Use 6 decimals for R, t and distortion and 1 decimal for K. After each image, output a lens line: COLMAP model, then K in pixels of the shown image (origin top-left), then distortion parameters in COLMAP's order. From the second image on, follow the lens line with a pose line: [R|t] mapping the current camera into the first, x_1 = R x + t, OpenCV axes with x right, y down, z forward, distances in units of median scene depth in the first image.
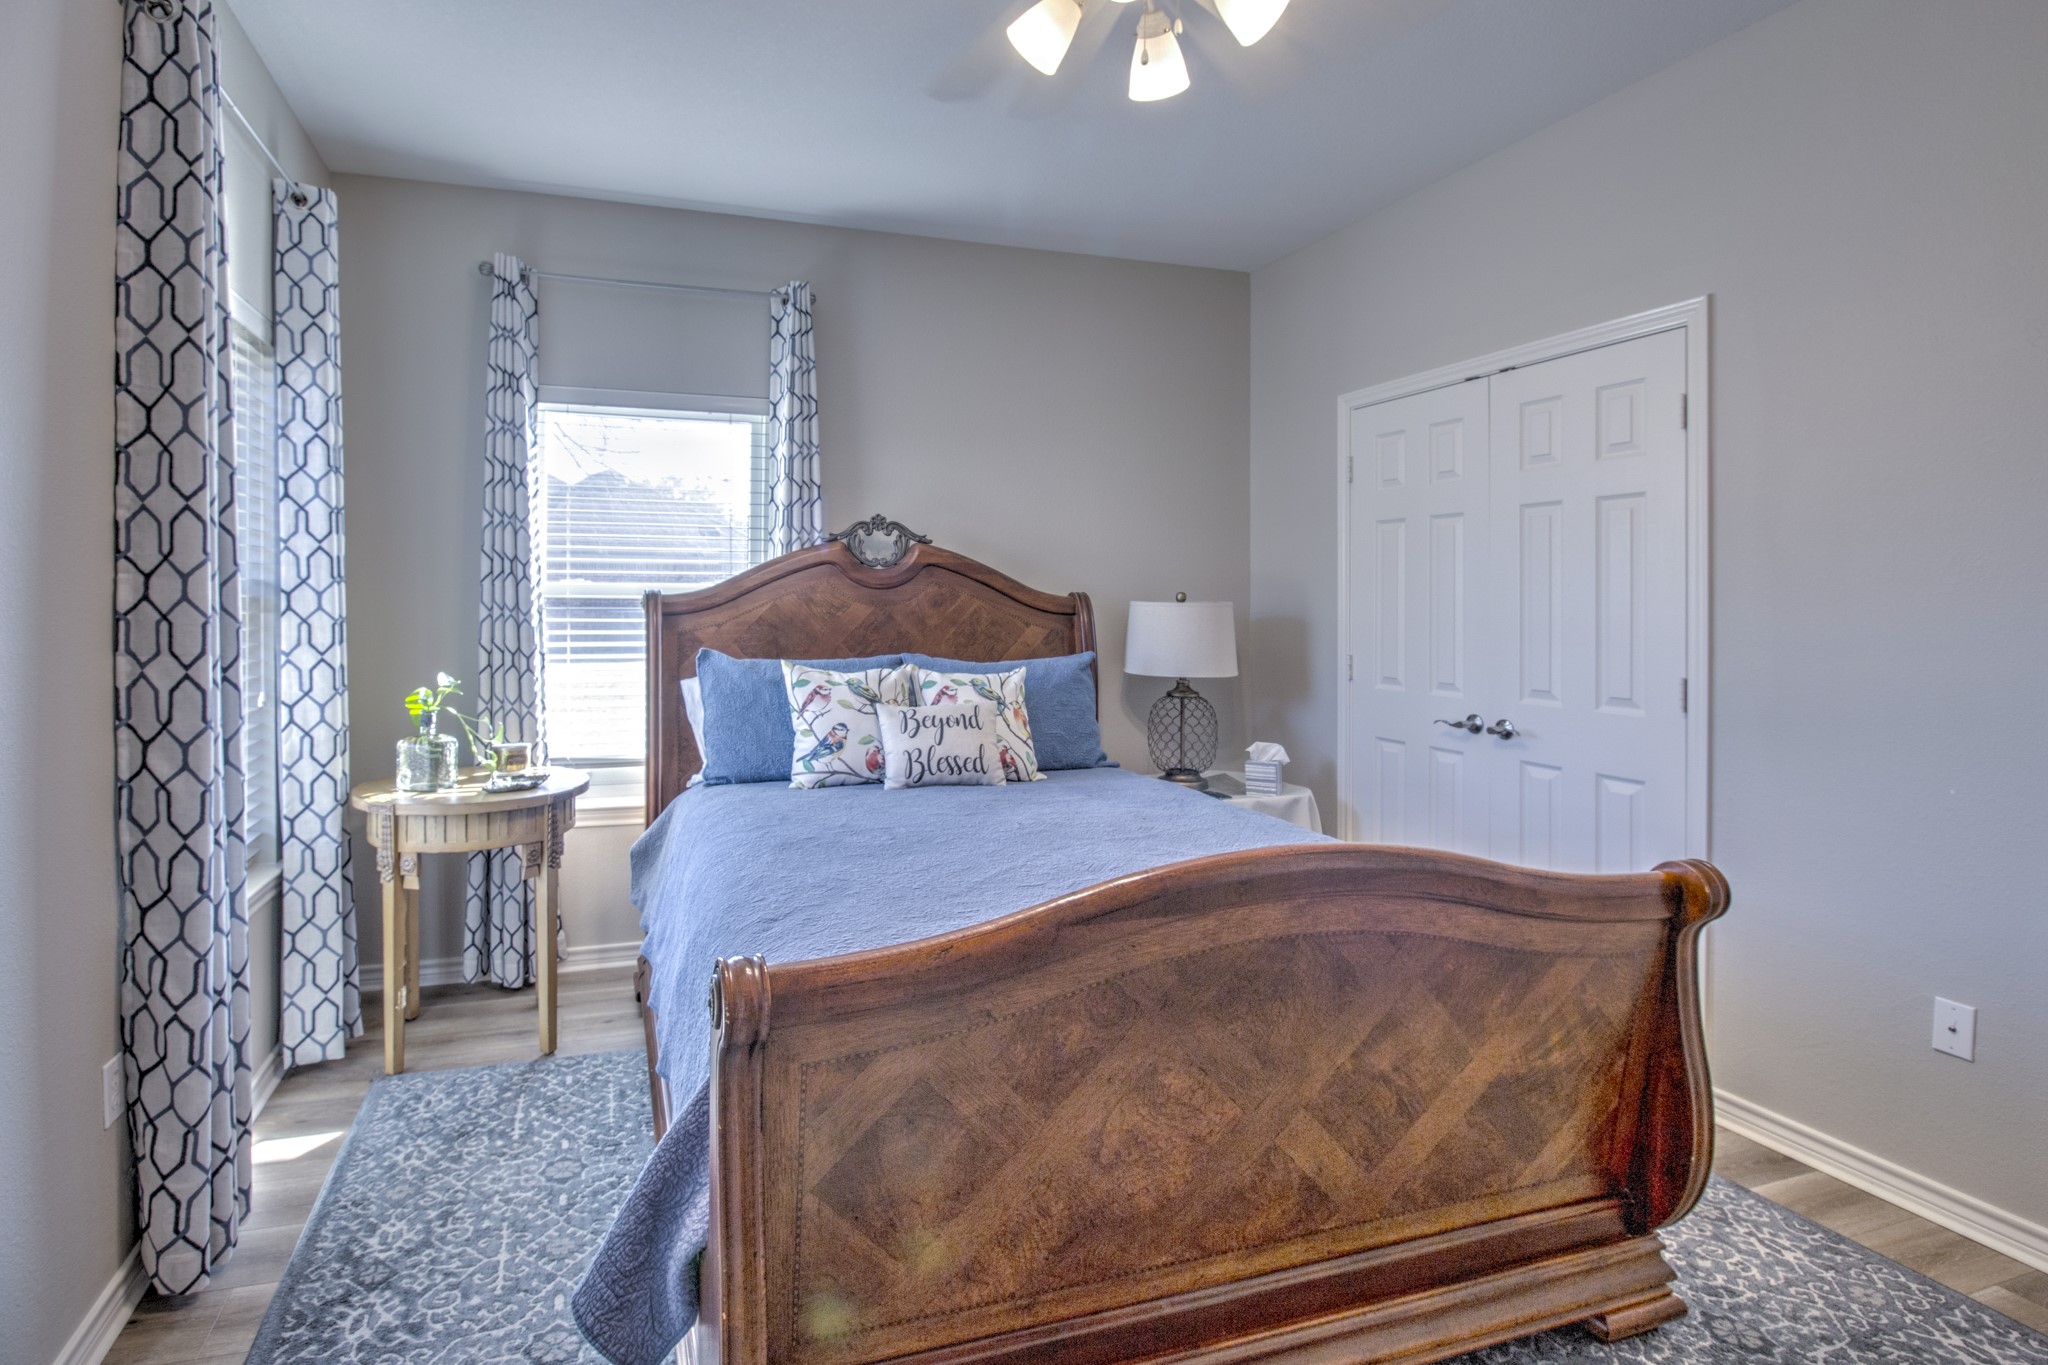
lens RADIAL K [[989.3, 0, 1024.1], [0, 989.3, 615.5], [0, 0, 1]] dist [-0.010845, -0.001134]
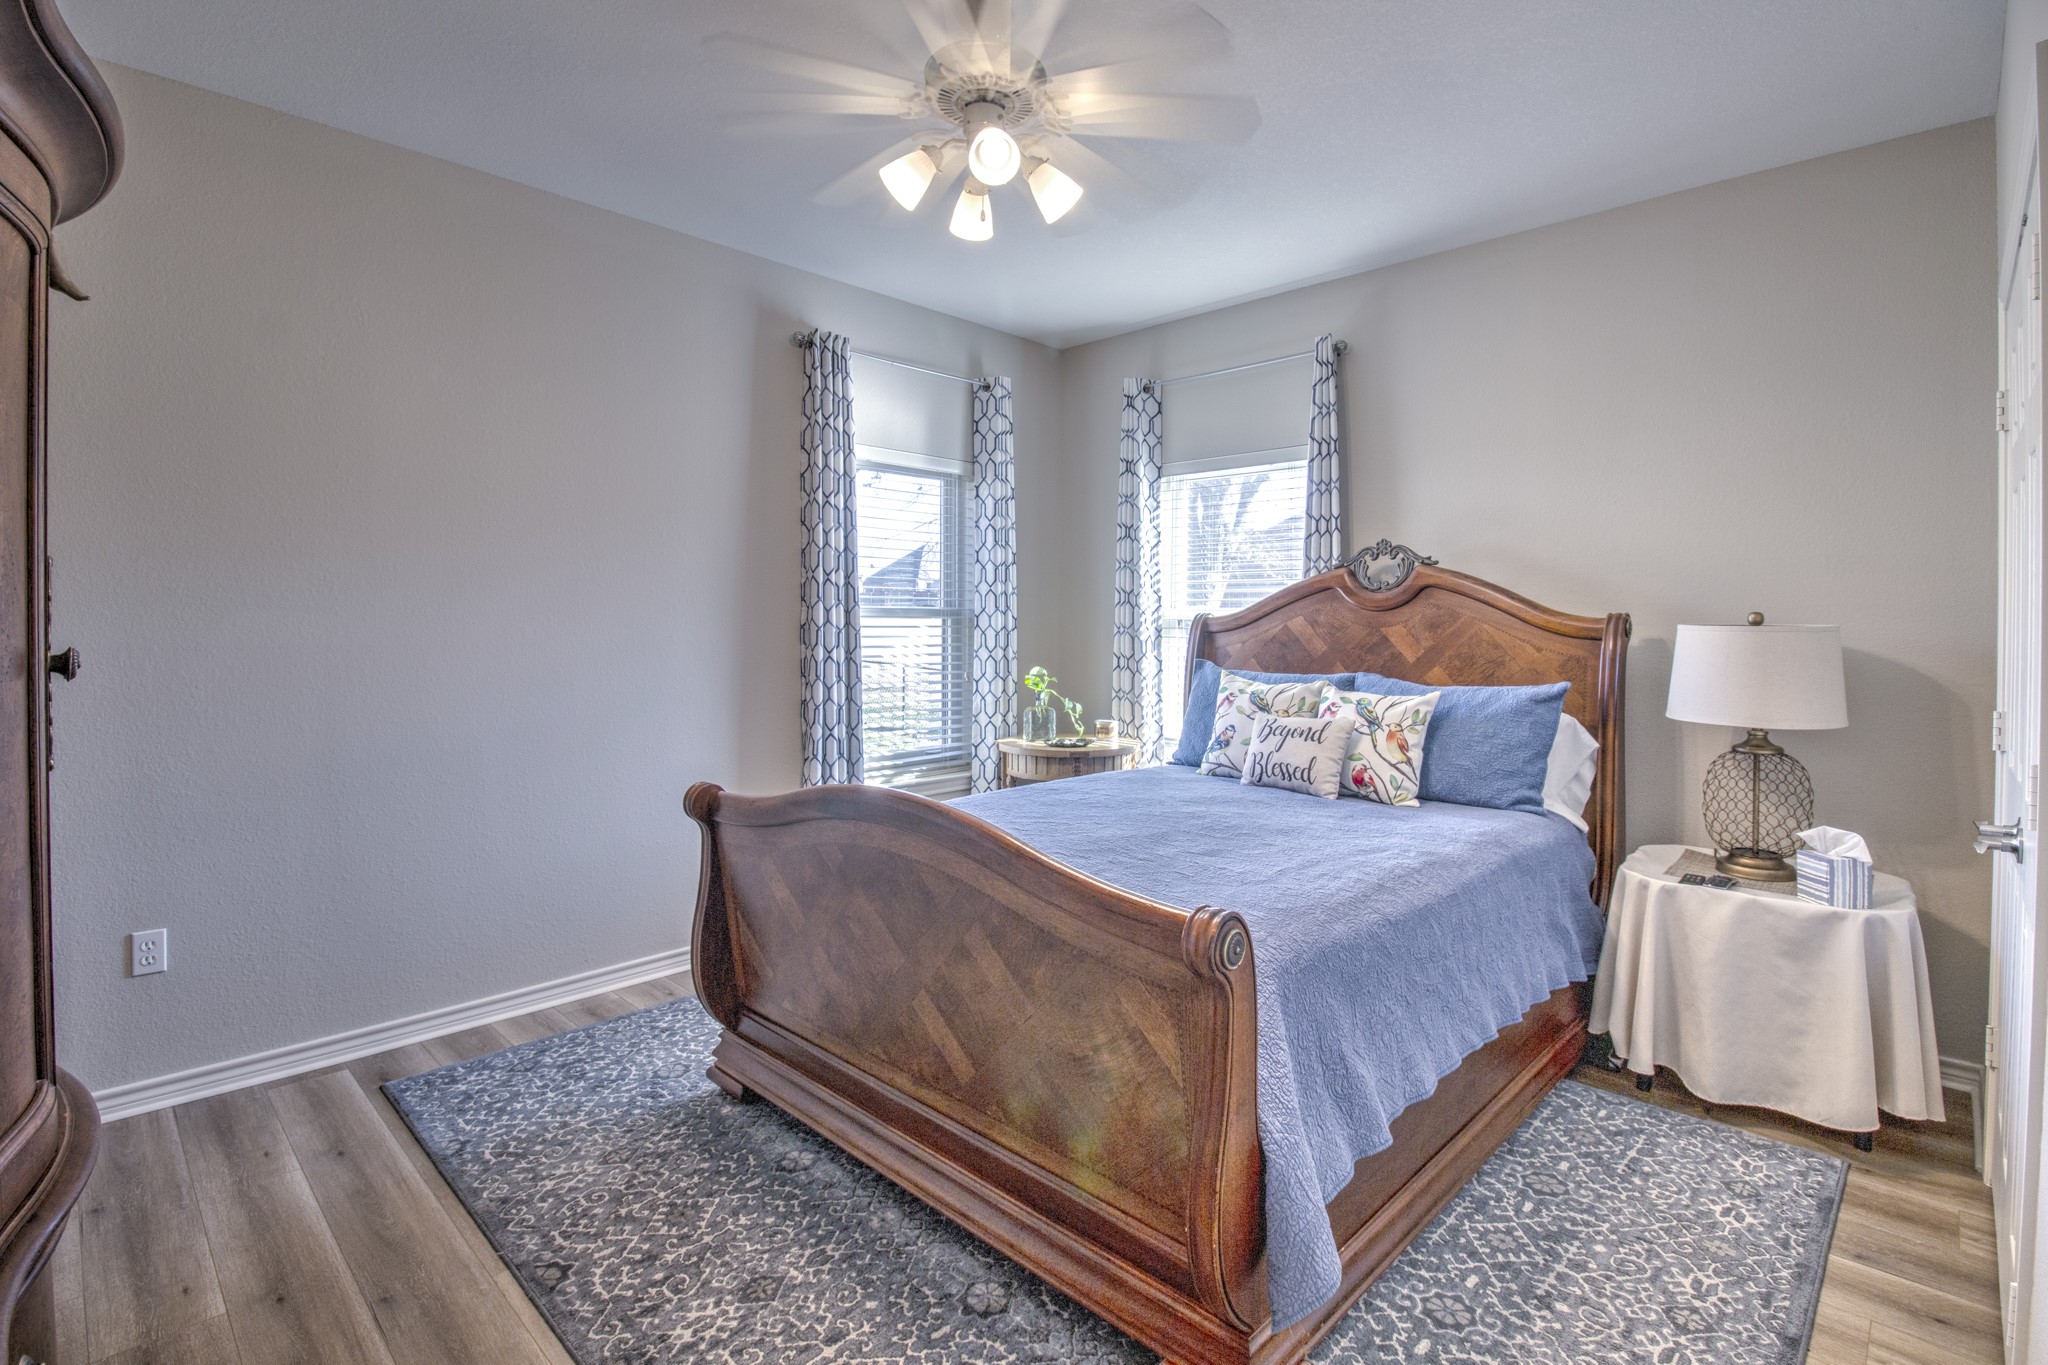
lens RADIAL K [[974.8, 0, 1026.2], [0, 974.8, 651.3], [0, 0, 1]] dist [0.000217, -0.000060]
pose [[0.476472, 0.028257, -0.878735, 0.681169], [-0.017738, 0.999589, 0.022526, -0.001427], [0.879011, 0.004854, 0.476777, 0.211256]]
